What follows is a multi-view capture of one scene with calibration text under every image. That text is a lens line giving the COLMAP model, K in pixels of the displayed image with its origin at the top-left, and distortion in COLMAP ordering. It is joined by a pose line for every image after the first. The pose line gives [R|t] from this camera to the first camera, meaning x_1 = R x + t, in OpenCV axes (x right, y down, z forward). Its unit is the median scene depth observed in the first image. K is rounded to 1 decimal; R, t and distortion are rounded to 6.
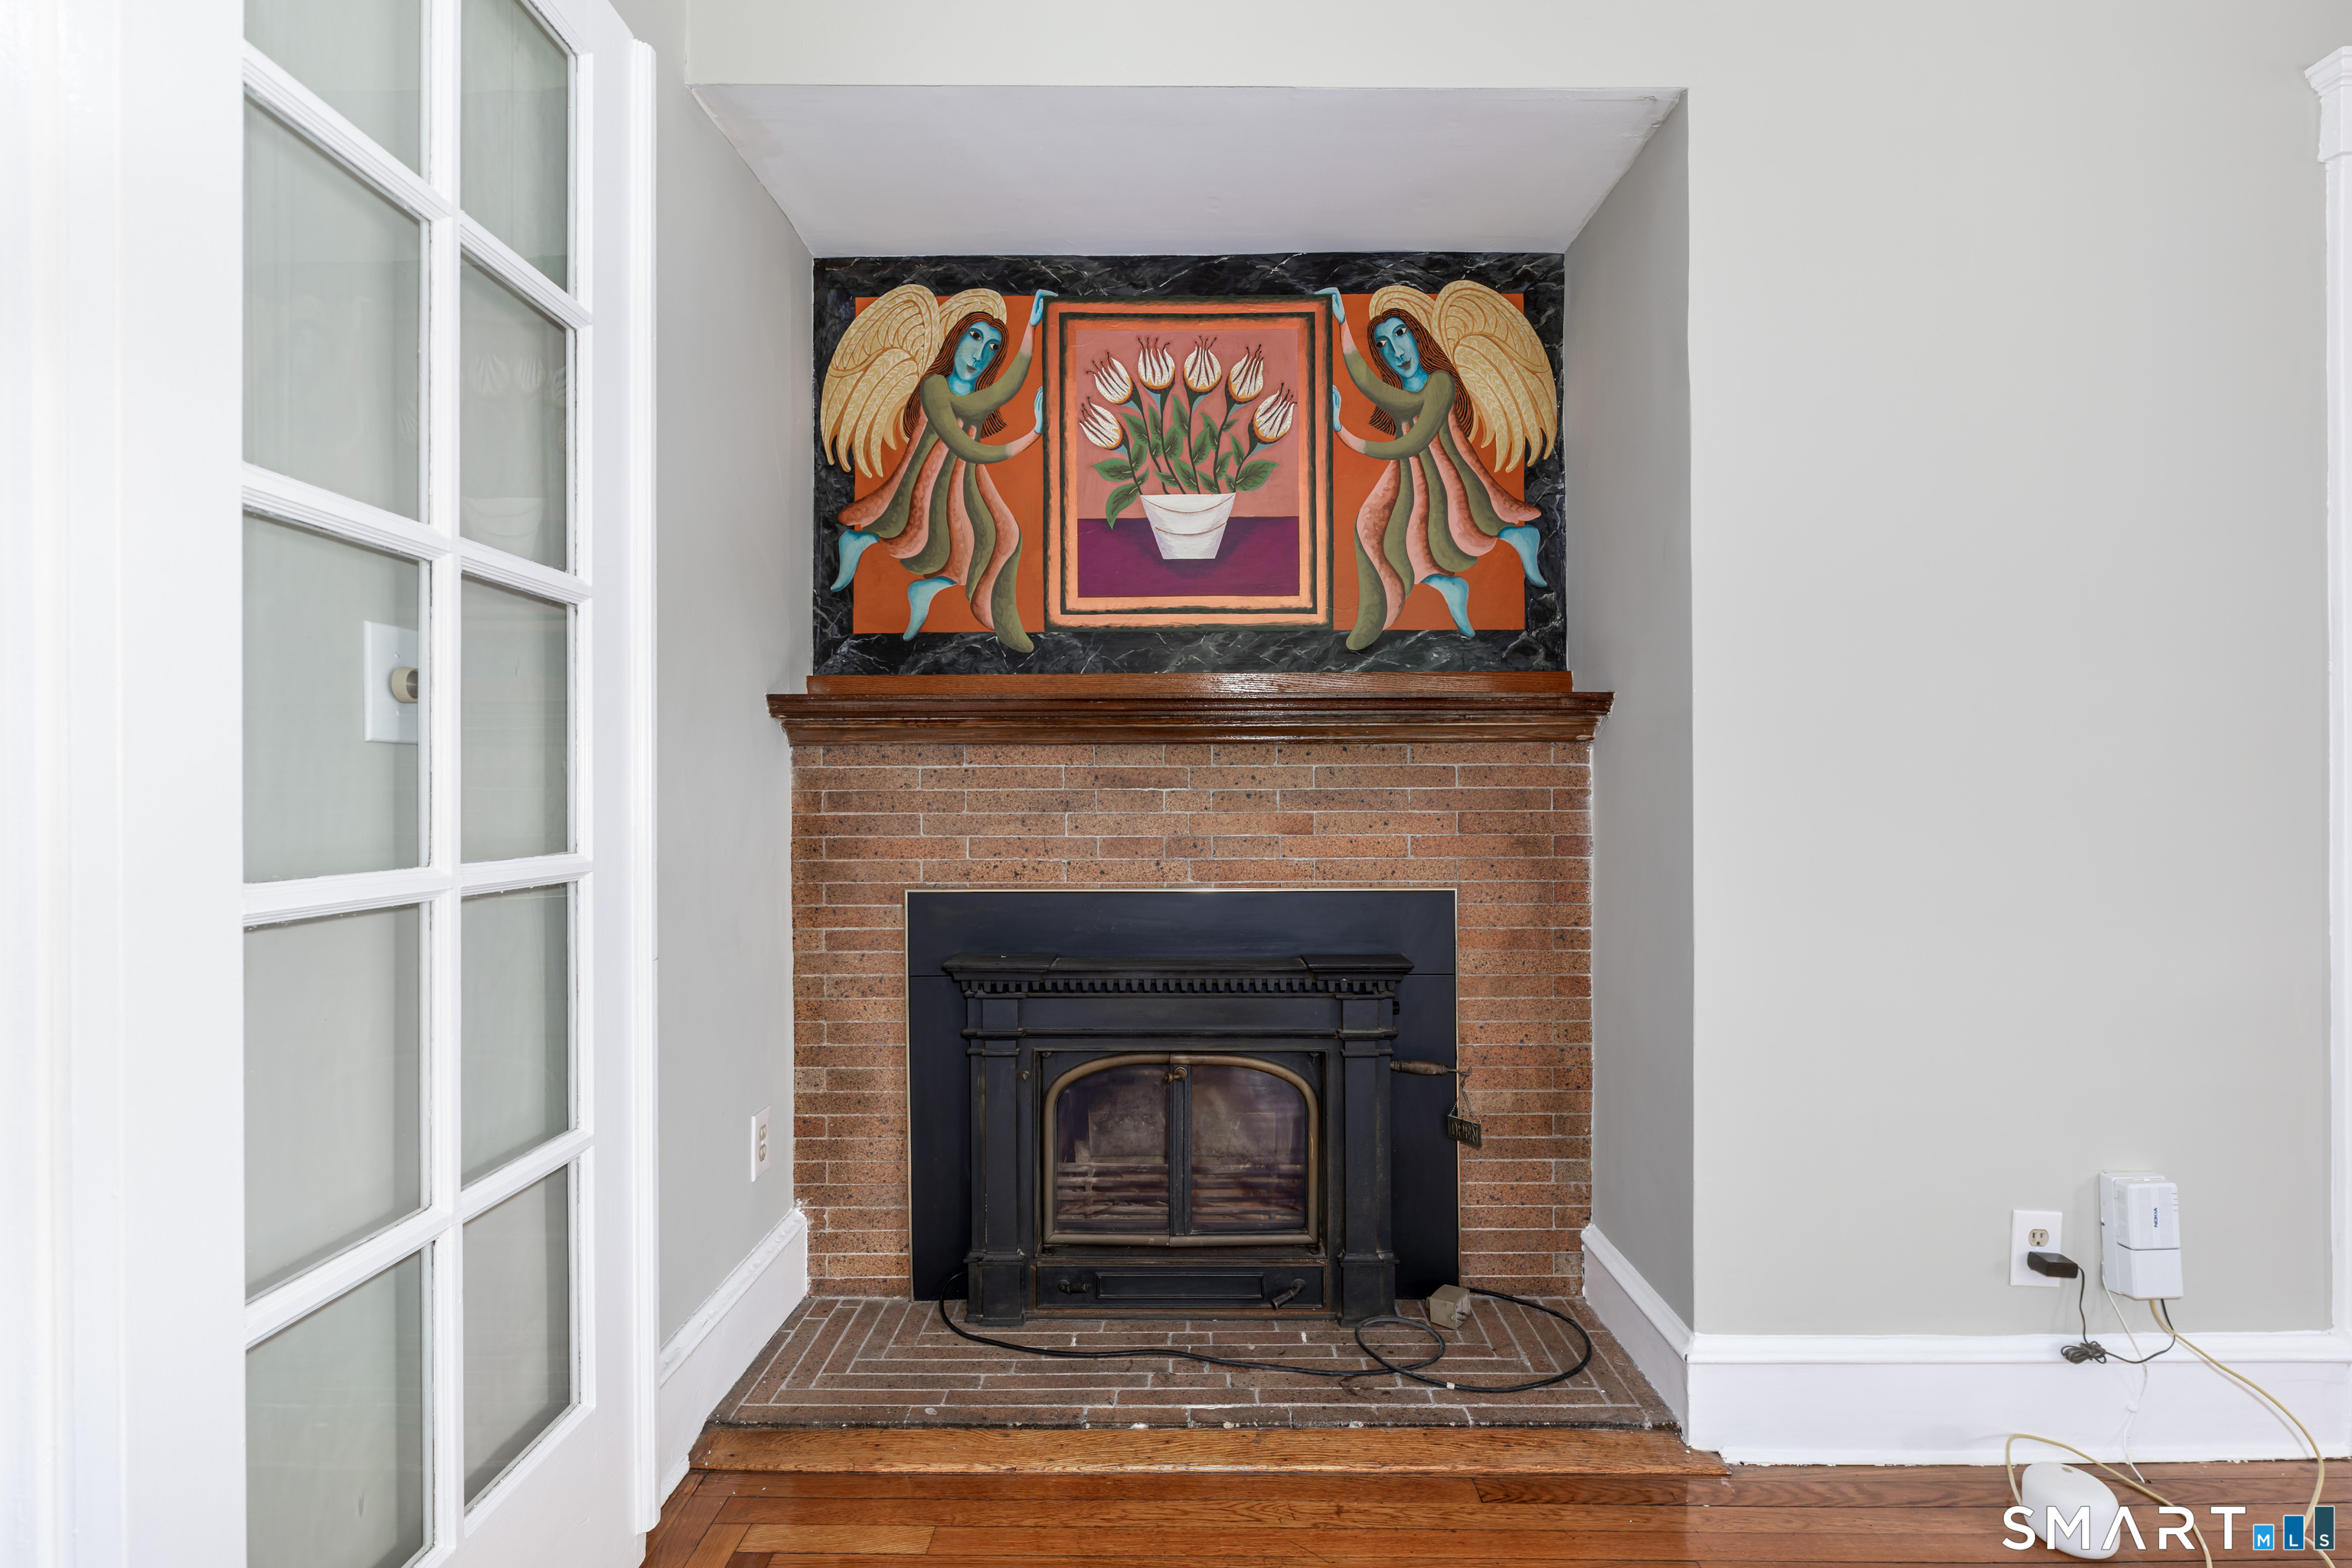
lens RADIAL K [[1061.3, 0, 1182.9], [0, 1061.3, 789.8], [0, 0, 1]] dist [-0.001241, -0.000234]
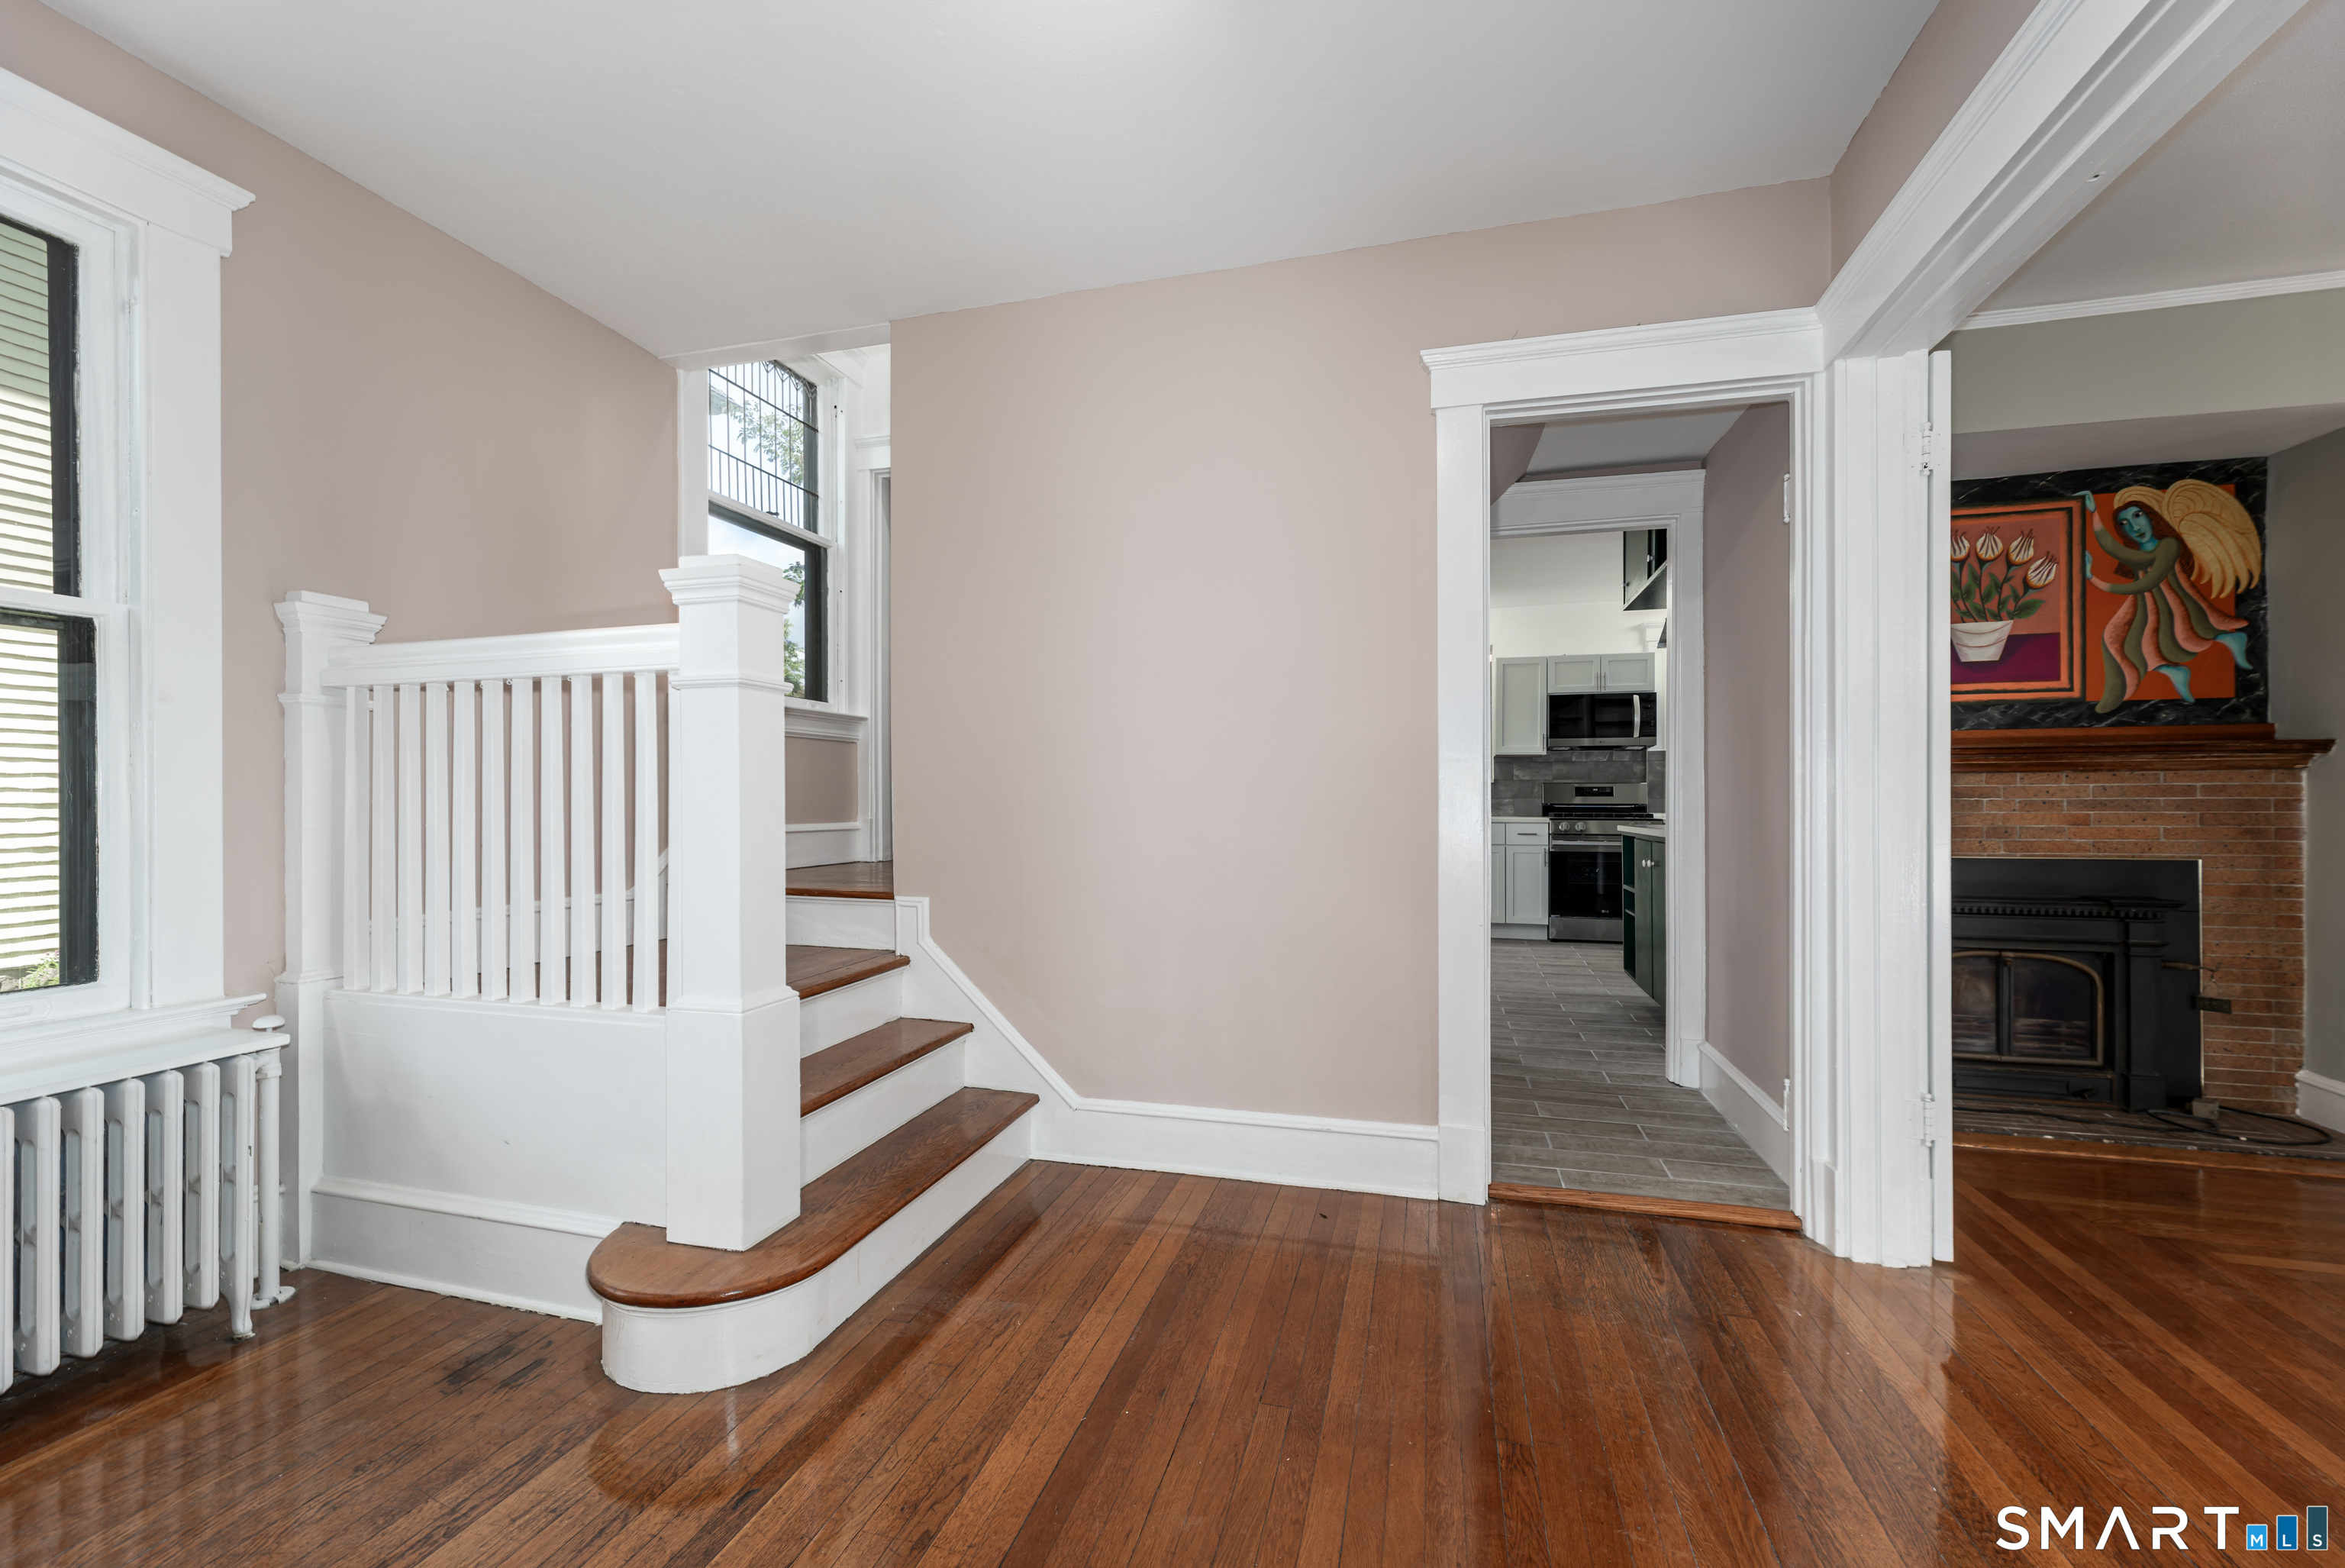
lens RADIAL K [[950.4, 0, 1176.3], [0, 950.4, 800.7], [0, 0, 1]] dist [0.001146, 0.000118]
pose [[0.963979, -0.000694, -0.265977, -0.819357], [0.002098, 0.999985, 0.004993, -0.007718], [0.265969, -0.005371, 0.963967, -0.785090]]
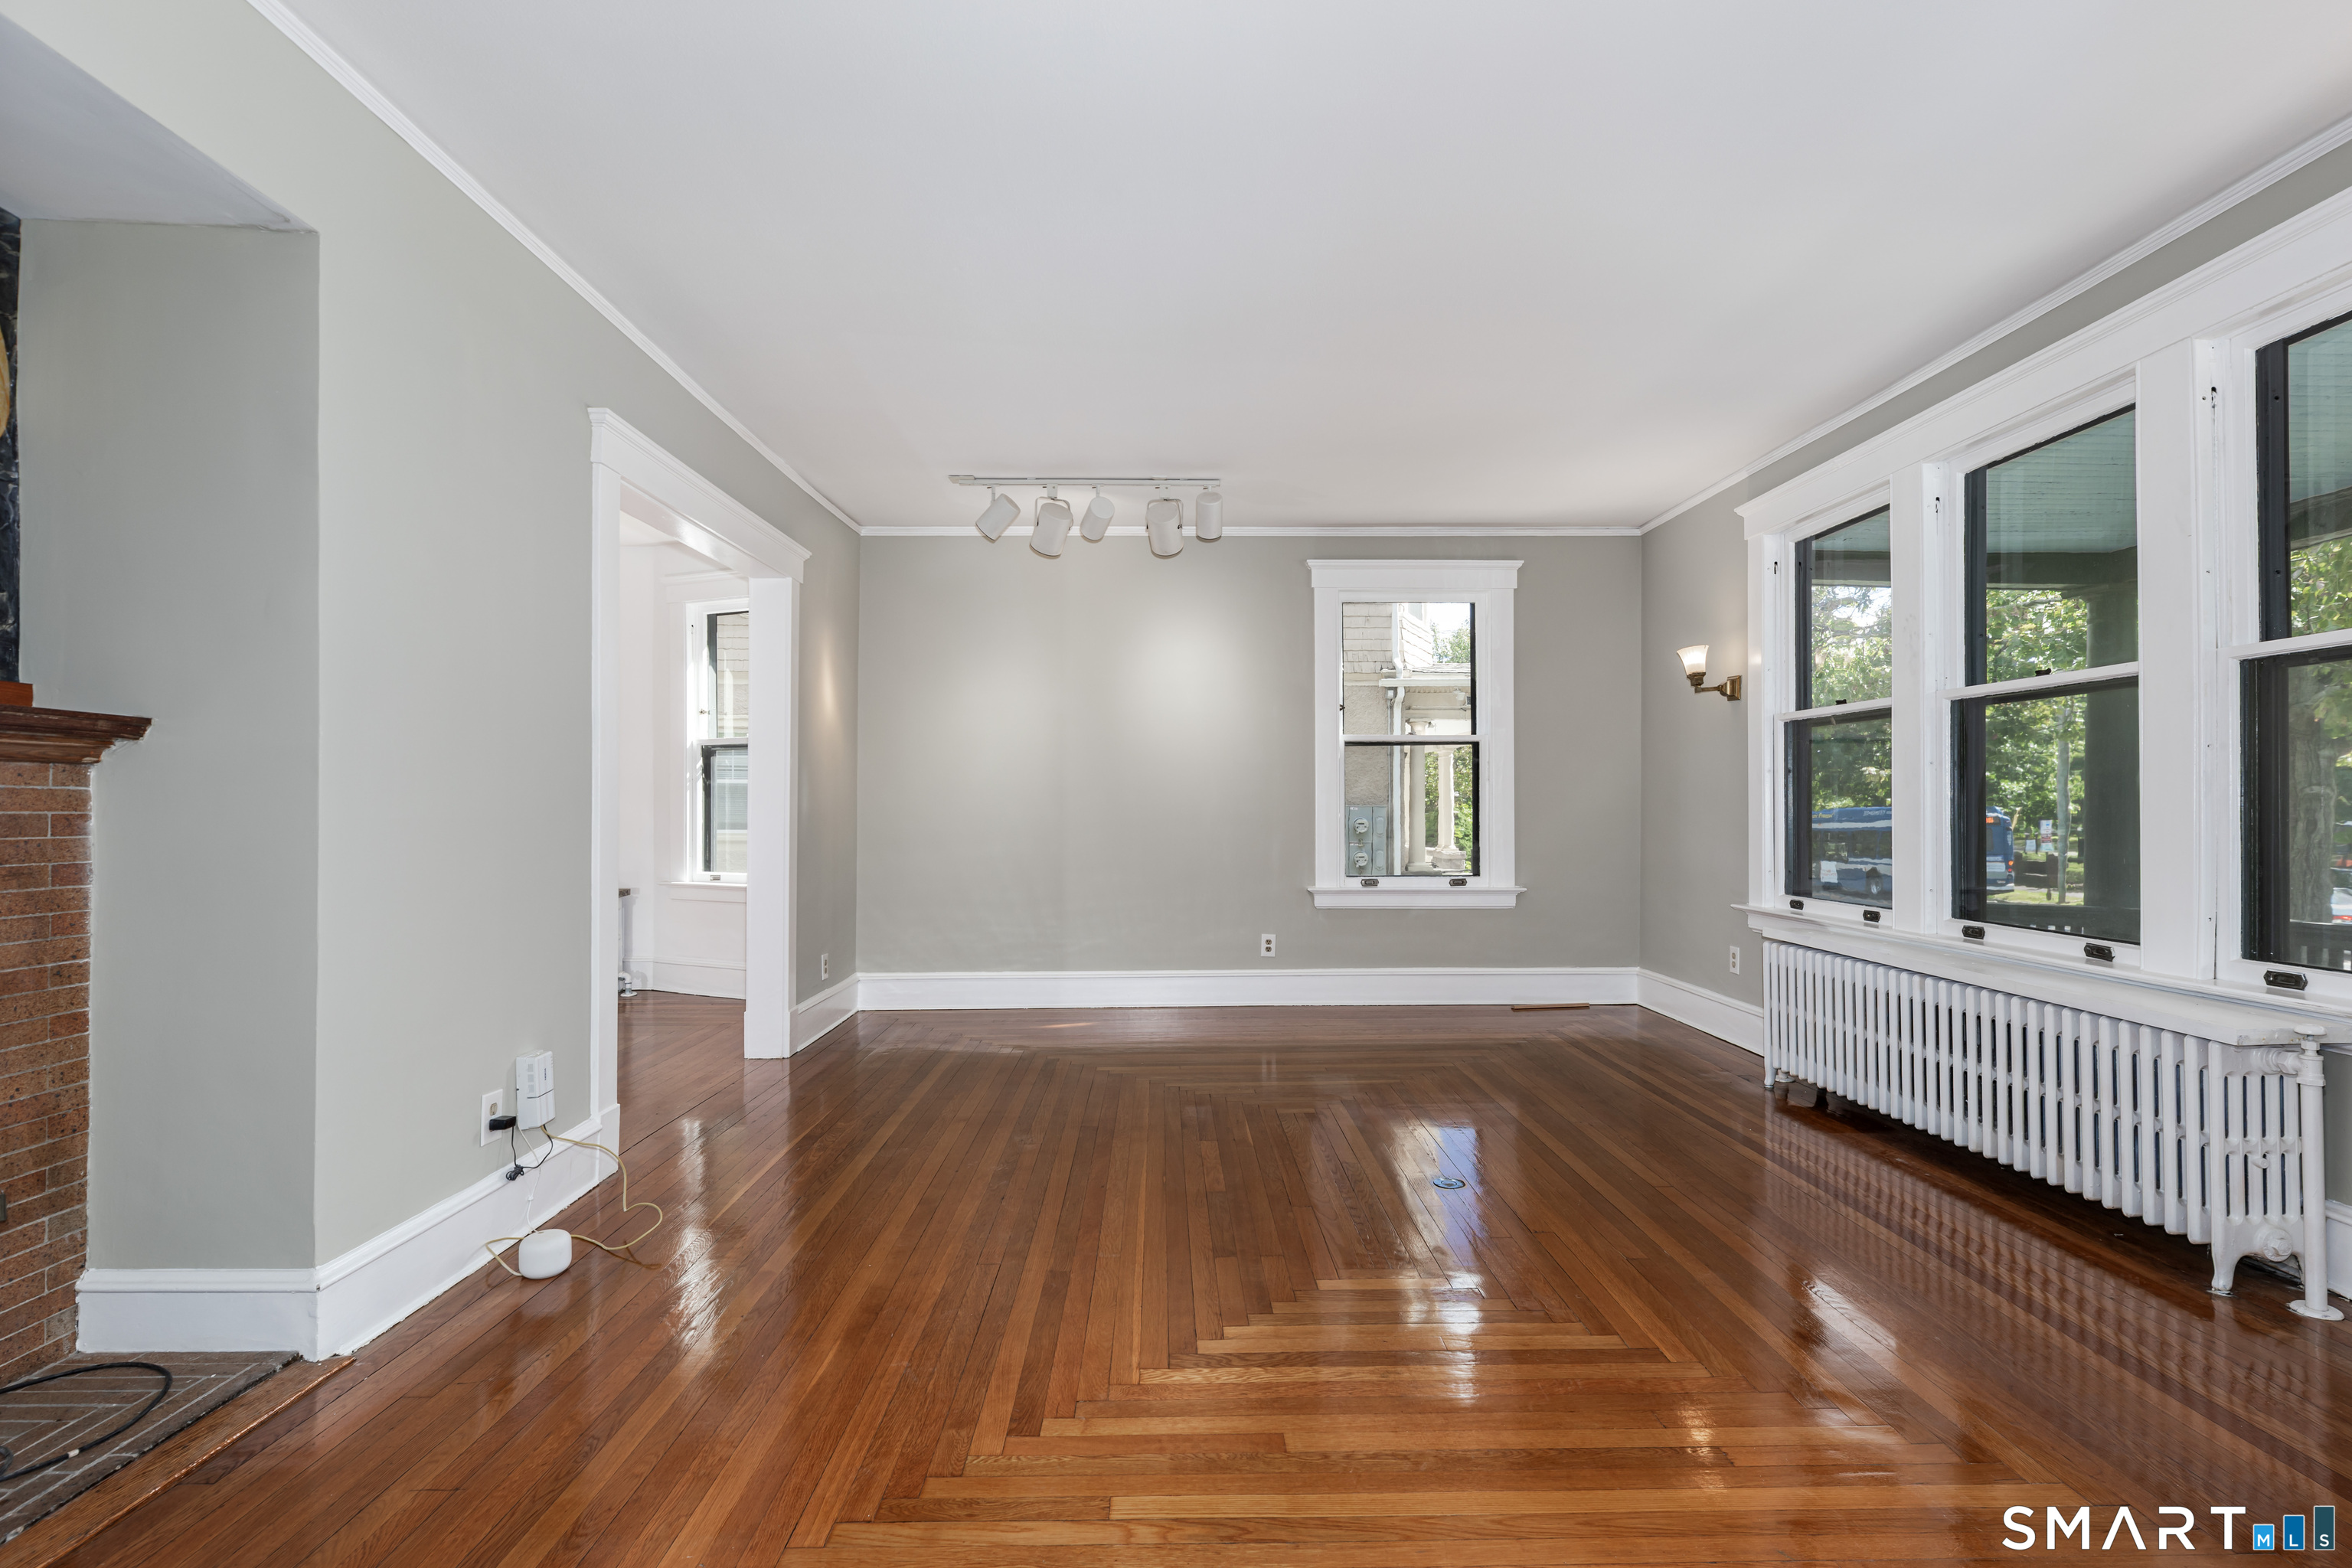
lens RADIAL K [[1109.1, 0, 1180.3], [0, 1109.1, 800.9], [0, 0, 1]] dist [0.001467, 0.000461]
pose [[-0.018761, 0.009348, 0.999780, -0.597184], [-0.001231, 0.999955, -0.009373, -0.004116], [-0.999823, -0.001407, -0.018749, 0.034486]]
